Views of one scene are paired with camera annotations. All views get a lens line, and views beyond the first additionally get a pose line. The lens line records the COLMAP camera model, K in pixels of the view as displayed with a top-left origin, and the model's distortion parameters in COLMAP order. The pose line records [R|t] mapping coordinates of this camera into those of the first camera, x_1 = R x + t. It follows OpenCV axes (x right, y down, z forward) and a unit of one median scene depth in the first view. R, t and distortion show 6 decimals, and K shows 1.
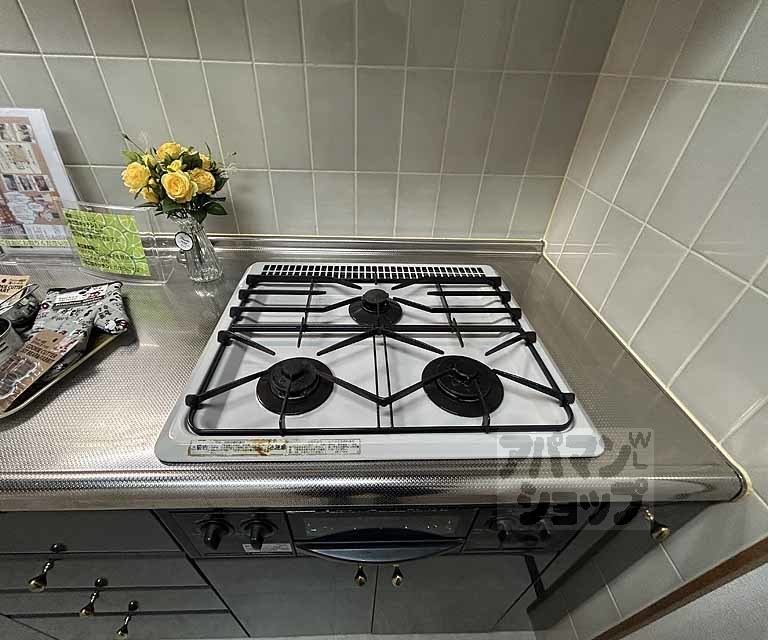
lens RADIAL K [[348.5, 0, 372.5], [0, 348.5, 318.1], [0, 0, 1]] dist [0.000478, -0.000456]
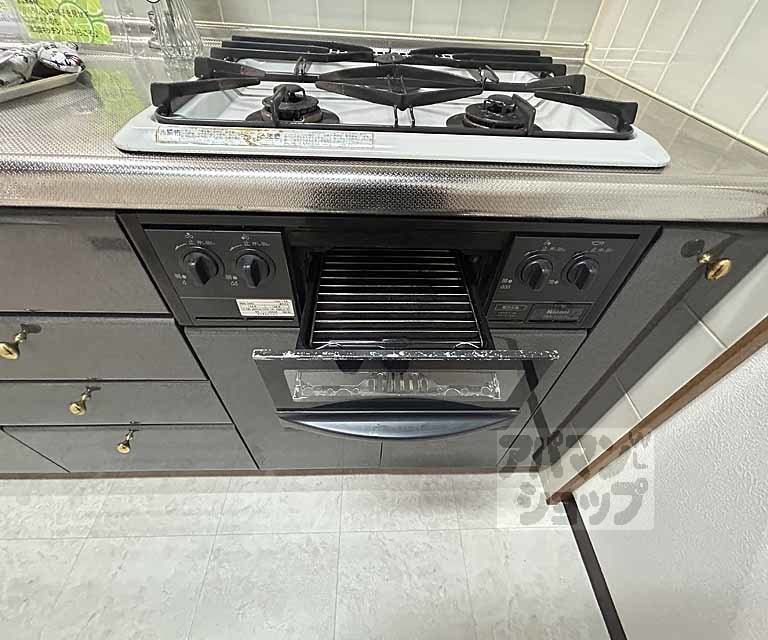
lens RADIAL K [[348.5, 0, 383.3], [0, 348.5, 320.6], [0, 0, 1]] dist [0.000478, -0.000456]
pose [[0.999828, 0.009325, 0.016037, -0.015977], [-0.011759, 0.987193, 0.159093, 0.476231], [-0.014348, -0.159255, 0.987133, 0.105314]]
